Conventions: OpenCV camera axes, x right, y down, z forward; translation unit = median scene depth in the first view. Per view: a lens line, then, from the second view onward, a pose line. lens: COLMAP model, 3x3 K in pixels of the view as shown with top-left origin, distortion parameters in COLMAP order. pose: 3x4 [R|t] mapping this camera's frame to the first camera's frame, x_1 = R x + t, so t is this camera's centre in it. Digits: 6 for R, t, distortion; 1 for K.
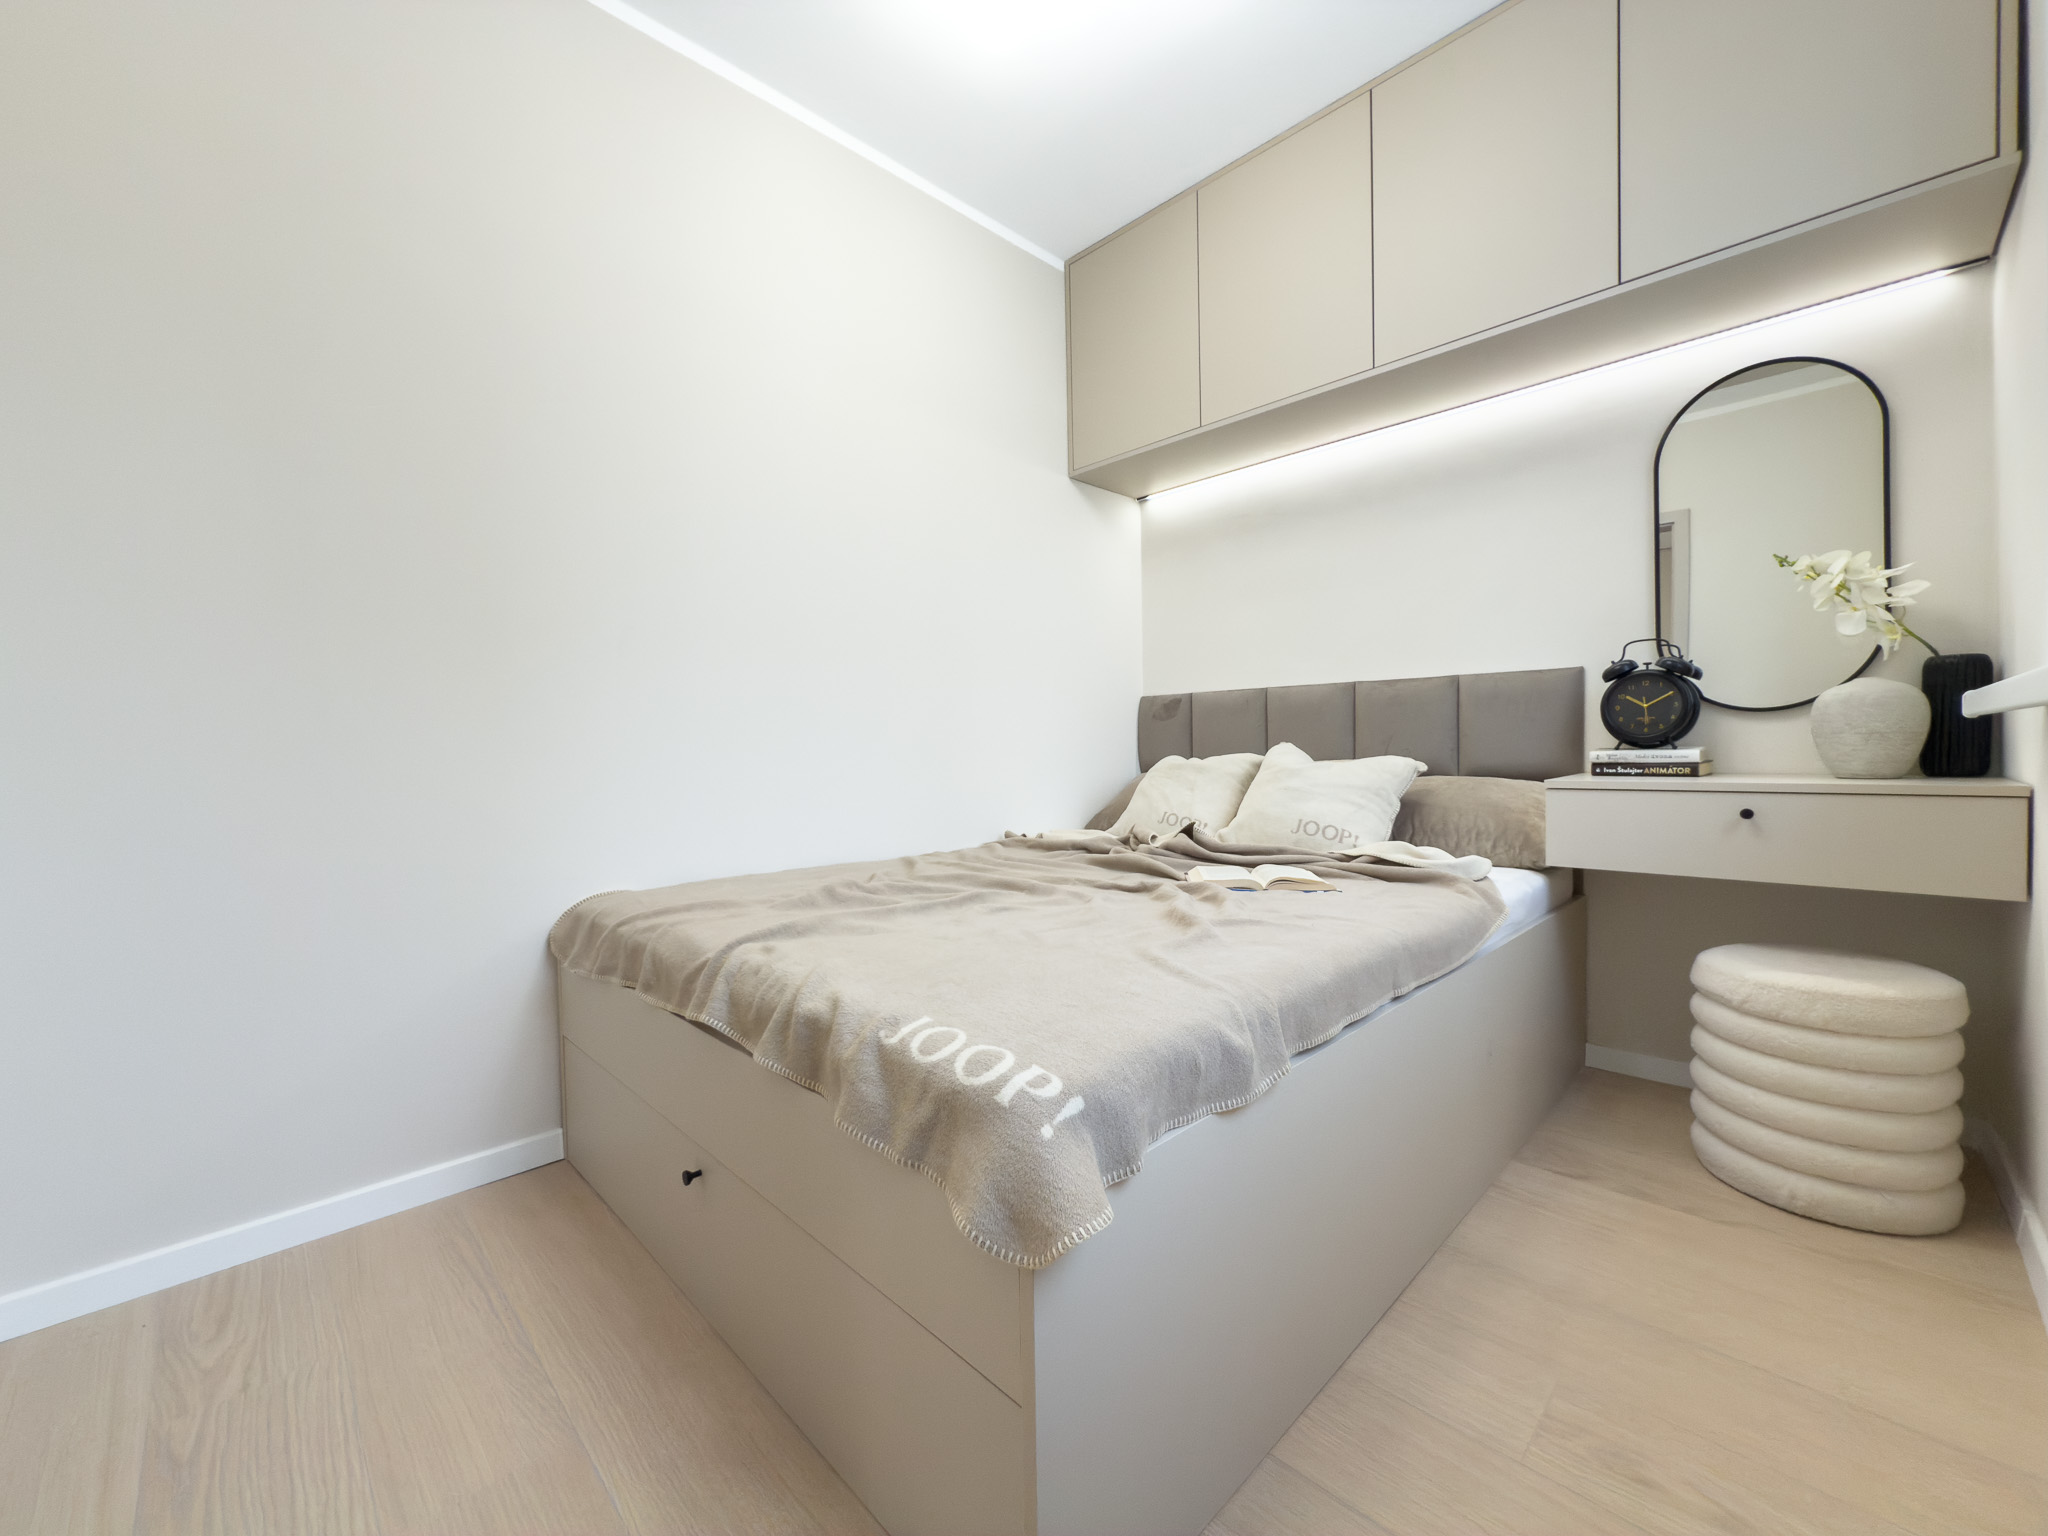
lens RADIAL K [[815.7, 0, 1024.0], [0, 815.7, 768.0], [0, 0, 1]] dist [-0.000983, -0.000140]
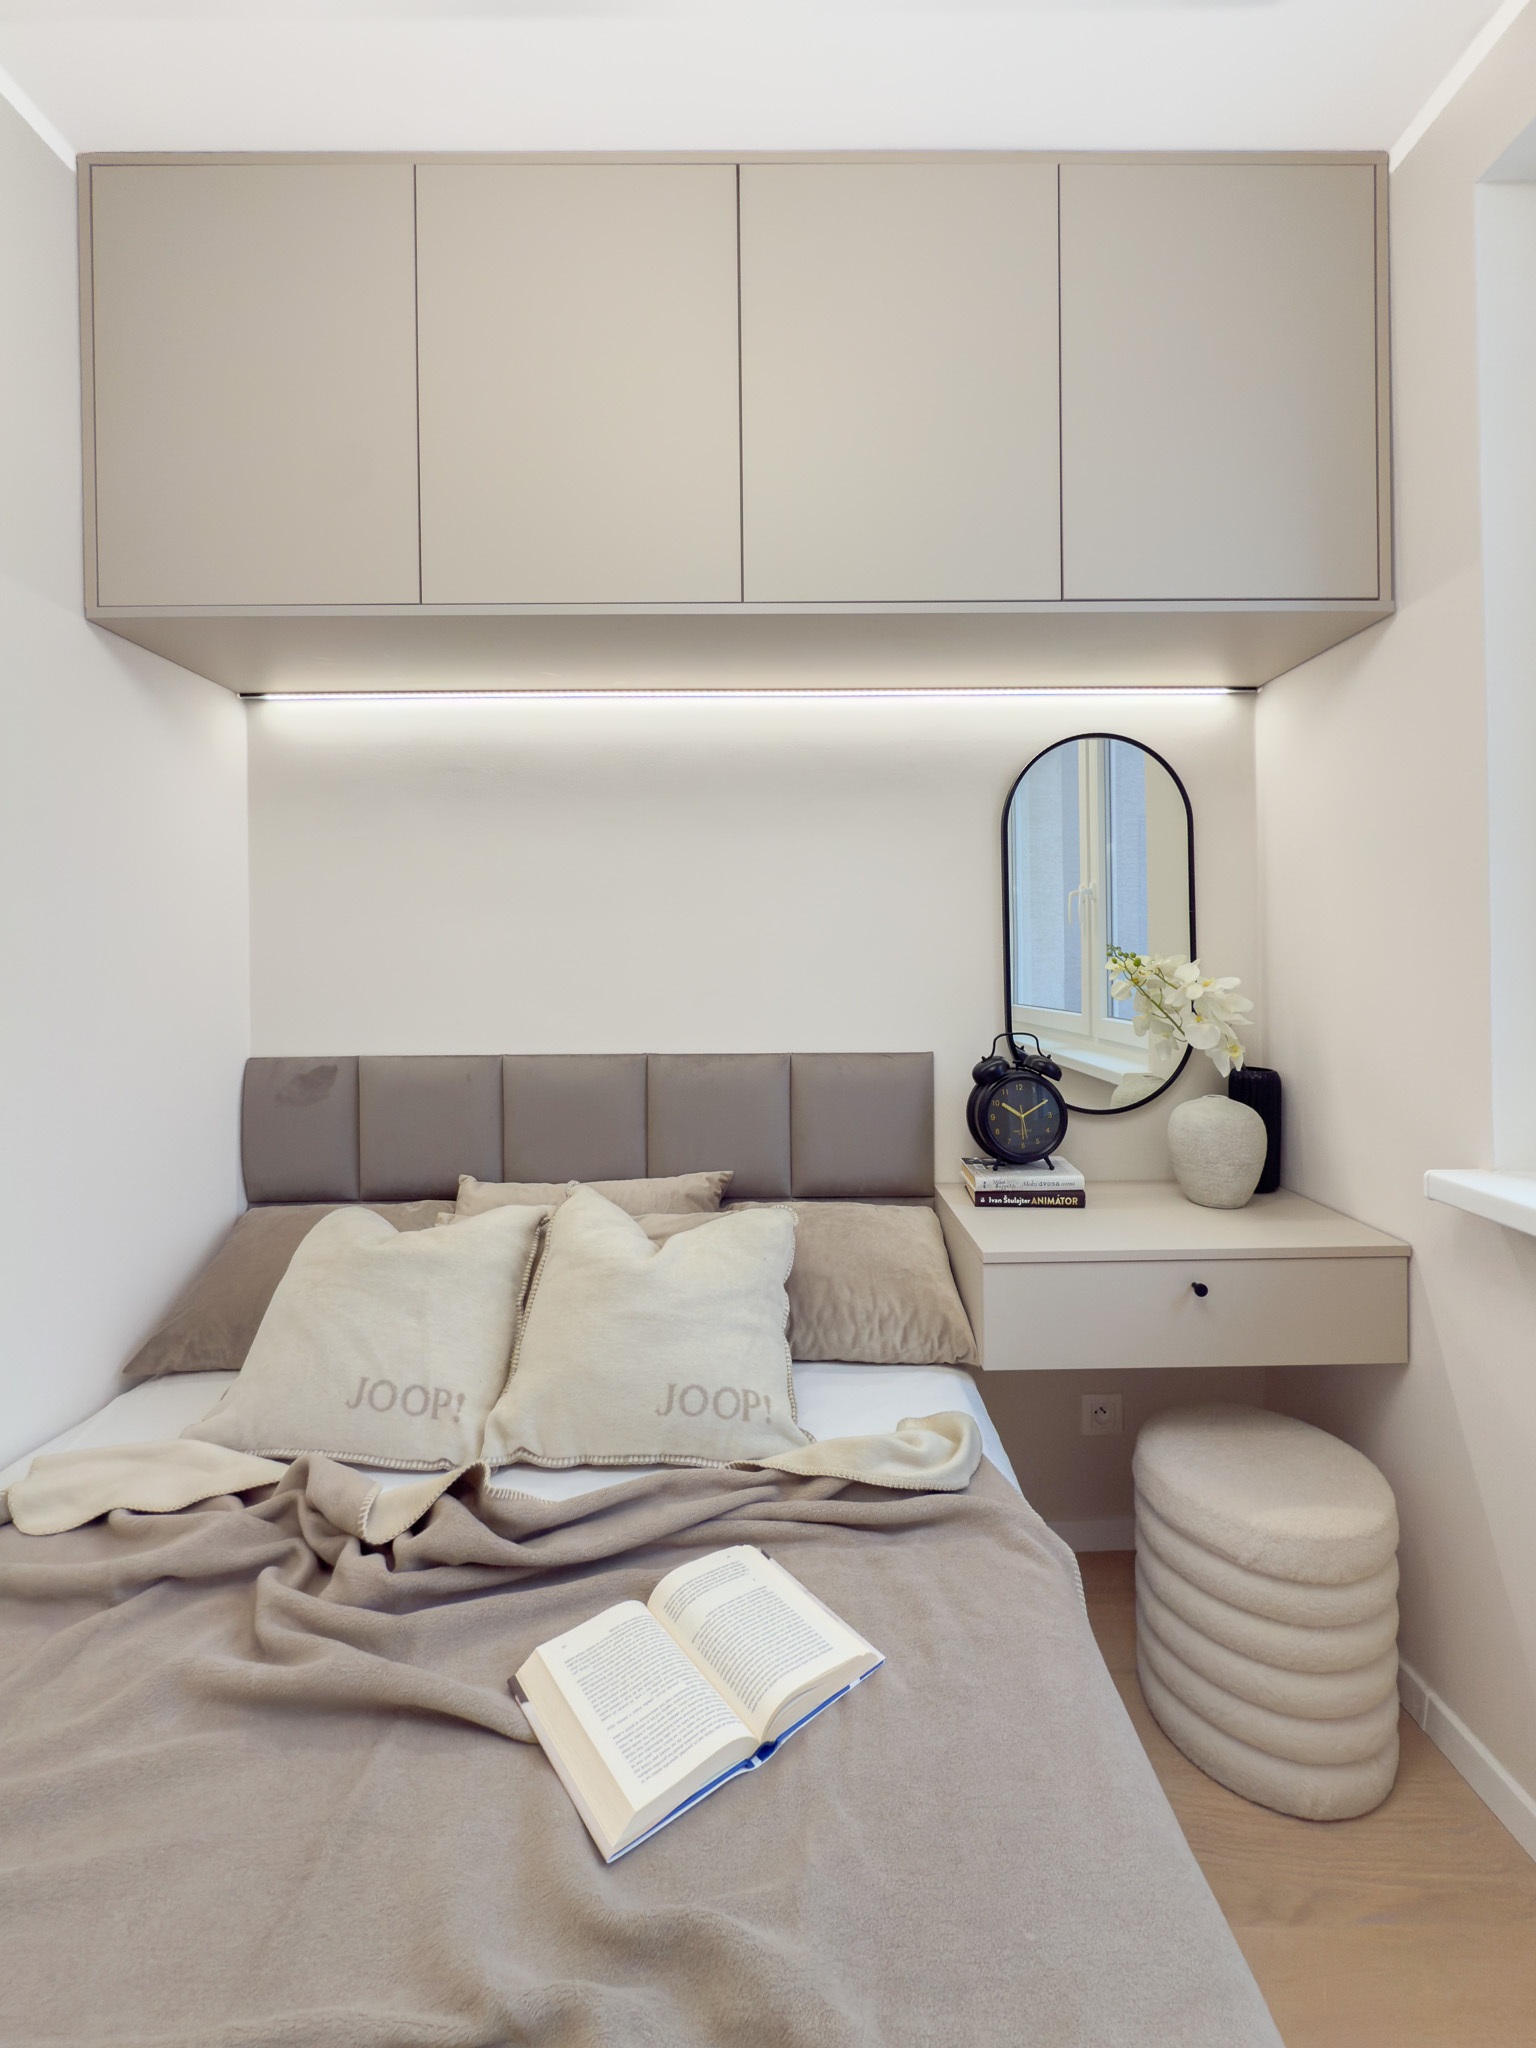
lens RADIAL K [[815.7, 0, 763.1], [0, 815.7, 963.3], [0, 0, 1]] dist [-0.000983, -0.000140]
pose [[0.700231, 0.002295, 0.713913, -0.005525], [0.015023, 0.999726, -0.017949, -0.211606], [-0.713758, 0.023293, 0.700005, 0.587409]]
